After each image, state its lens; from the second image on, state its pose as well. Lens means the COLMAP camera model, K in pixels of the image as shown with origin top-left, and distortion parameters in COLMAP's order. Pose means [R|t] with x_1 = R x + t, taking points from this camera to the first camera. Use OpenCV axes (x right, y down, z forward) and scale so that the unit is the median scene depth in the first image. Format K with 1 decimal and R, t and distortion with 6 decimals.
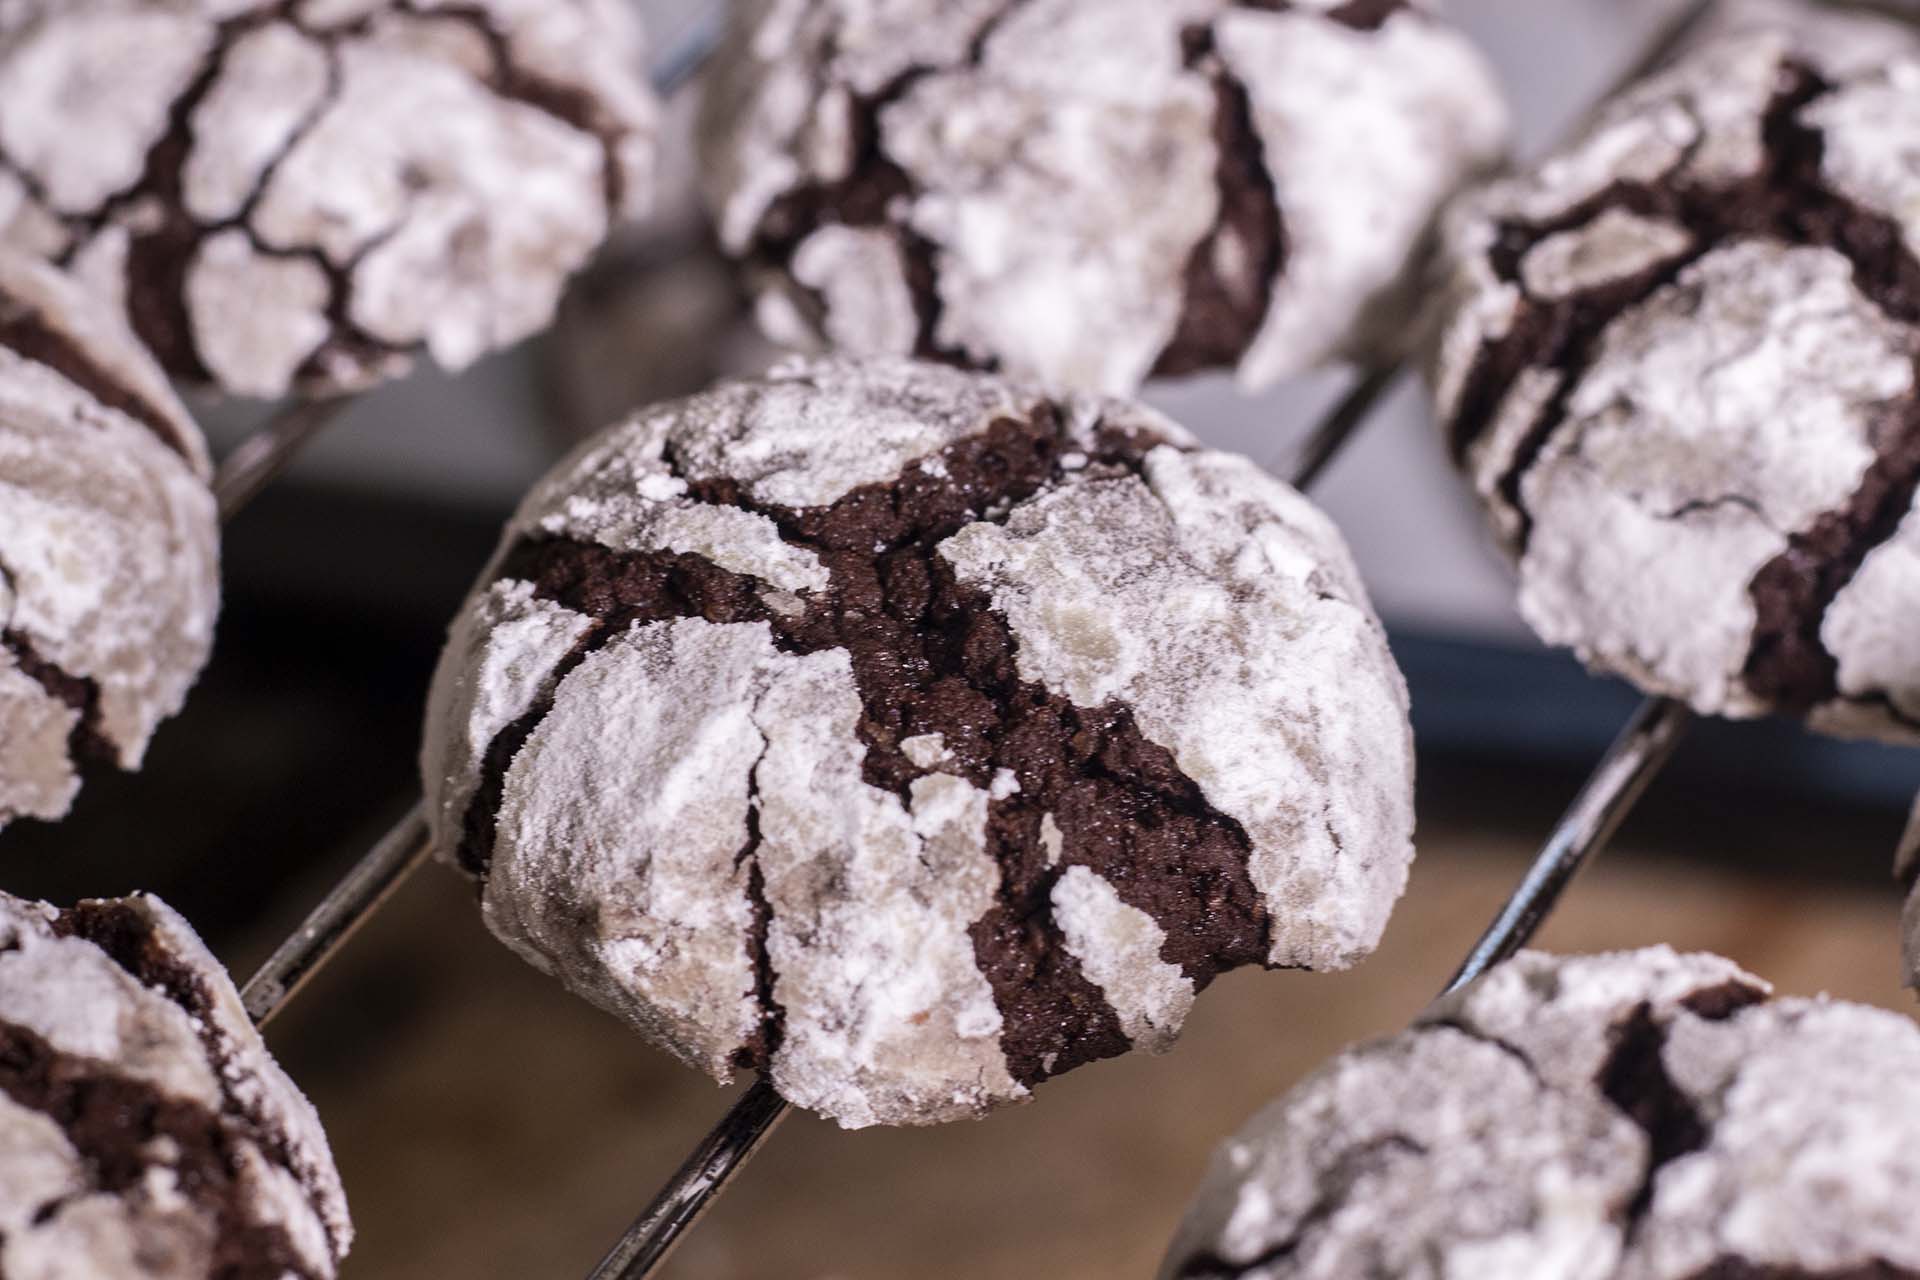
lens RADIAL K [[5533.0, 0, 960.0], [0, 5533.0, 640.0], [0, 0, 1]] dist [-0.113902, -1.591371]
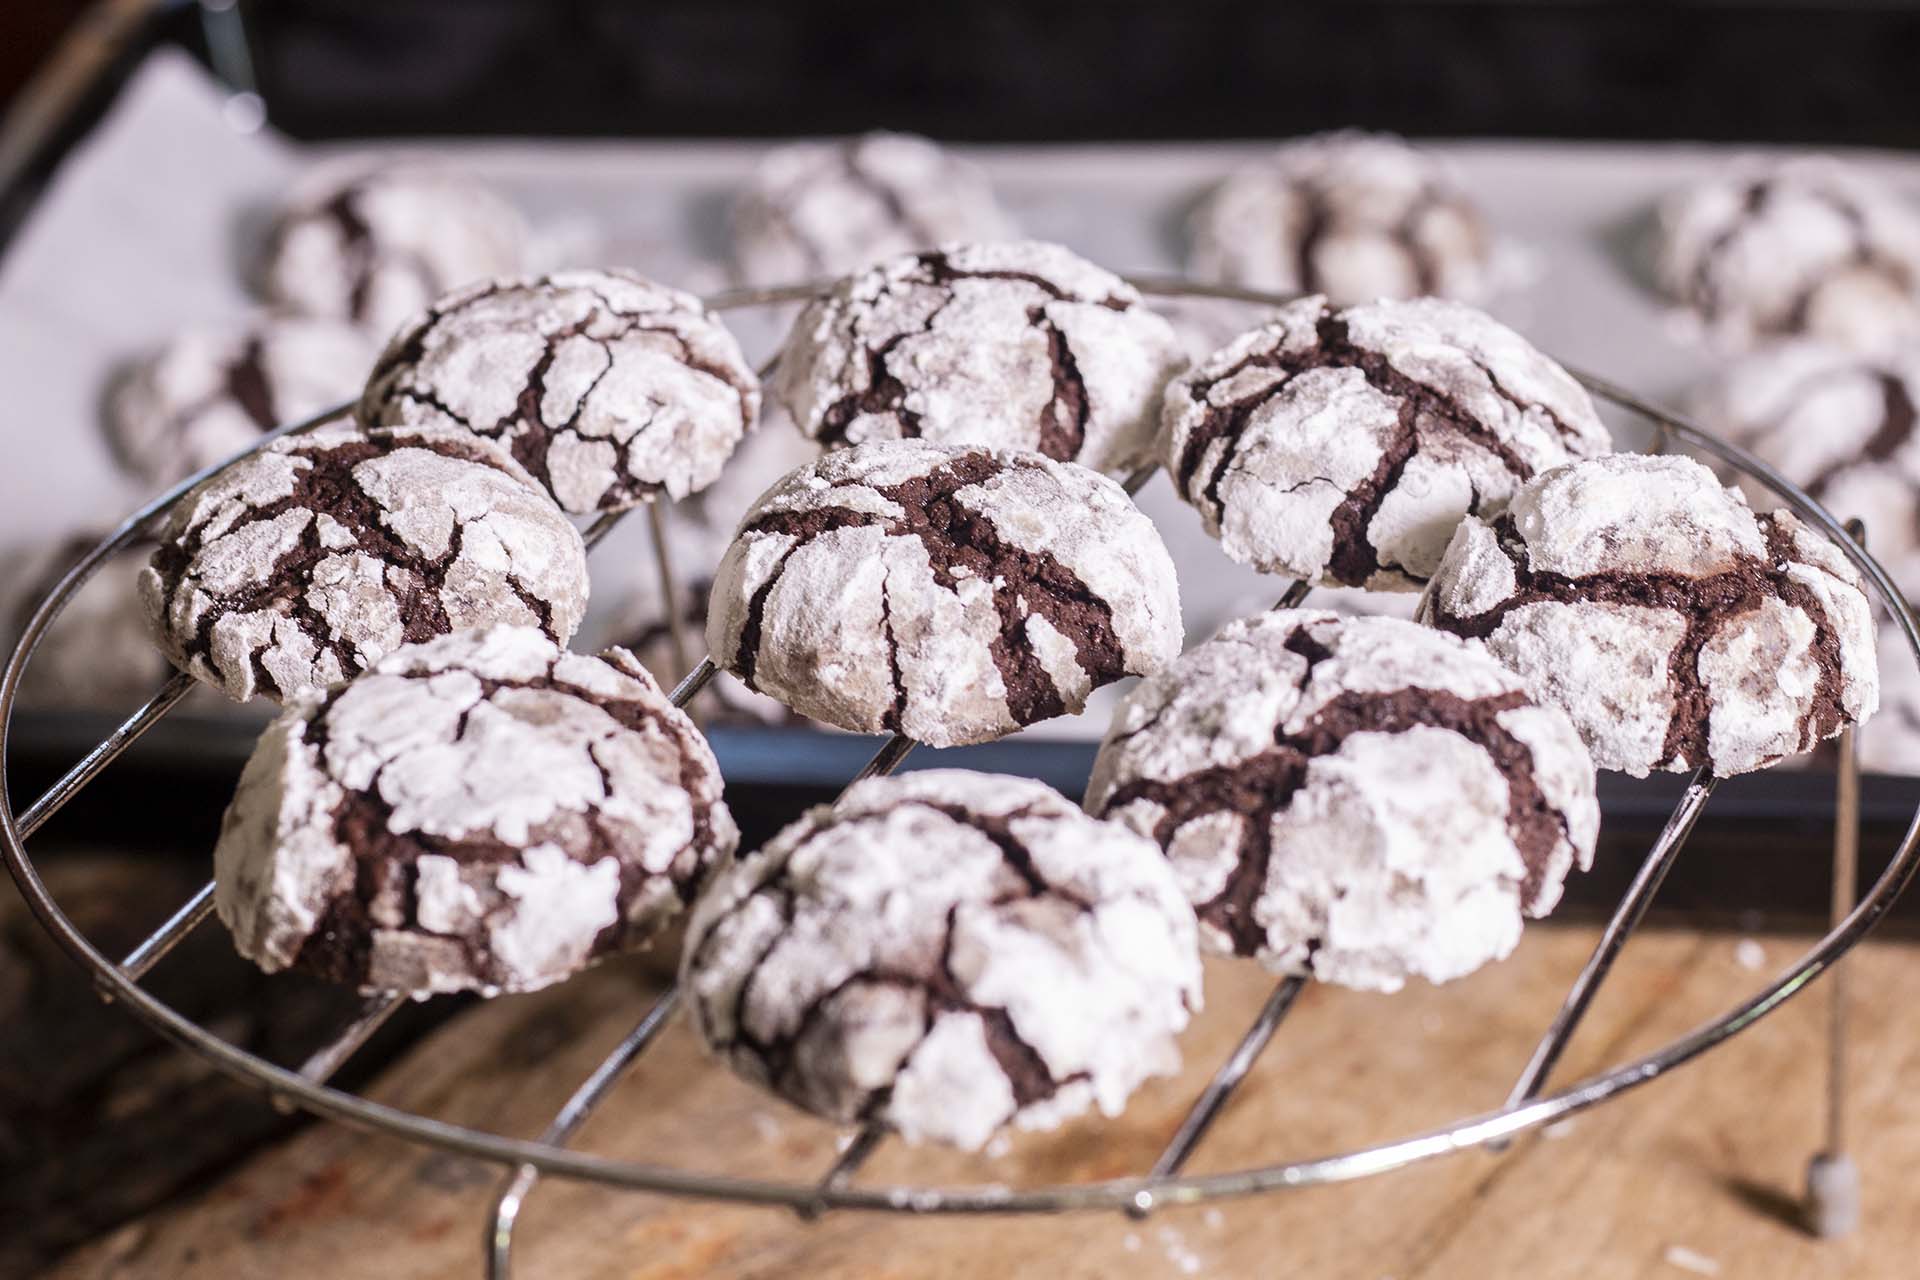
lens RADIAL K [[5533.0, 0, 960.0], [0, 5533.0, 640.0], [0, 0, 1]] dist [-0.113902, -1.591371]
pose [[0.994329, -0.062522, 0.086030, -0.188110], [0.078263, 0.977900, -0.193872, 0.450398], [-0.072008, 0.199505, 0.977247, -1.078002]]
